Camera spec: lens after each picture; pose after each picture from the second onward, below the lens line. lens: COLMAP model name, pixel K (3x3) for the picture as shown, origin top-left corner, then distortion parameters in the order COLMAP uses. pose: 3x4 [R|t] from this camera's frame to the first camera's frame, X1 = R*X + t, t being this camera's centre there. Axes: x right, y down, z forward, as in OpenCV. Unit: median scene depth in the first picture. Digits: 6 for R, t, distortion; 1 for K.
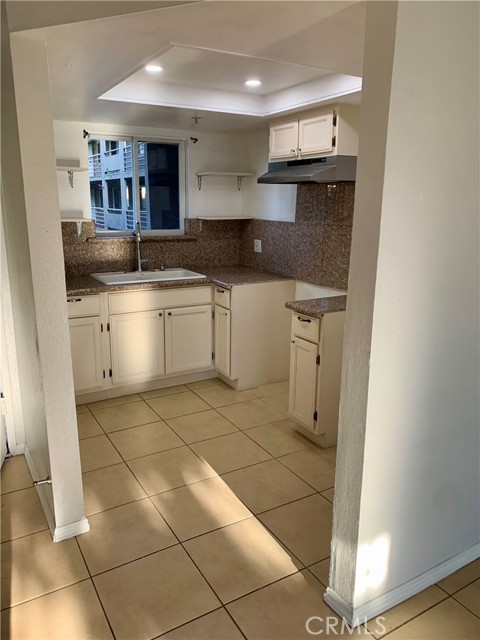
lens RADIAL K [[487.5, 0, 235.9], [0, 487.5, 319.8], [0, 0, 1]] dist [0.036267, -0.041709]
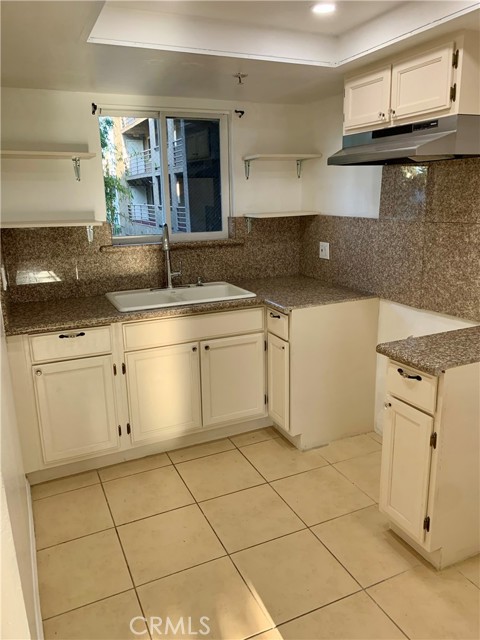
lens RADIAL K [[487.5, 0, 243.1], [0, 487.5, 318.6], [0, 0, 1]] dist [0.036267, -0.041709]
pose [[0.995405, -0.006504, -0.095537, -0.010773], [0.007518, 0.999919, 0.010261, -0.064475], [0.095462, -0.010932, 0.995373, 0.275011]]
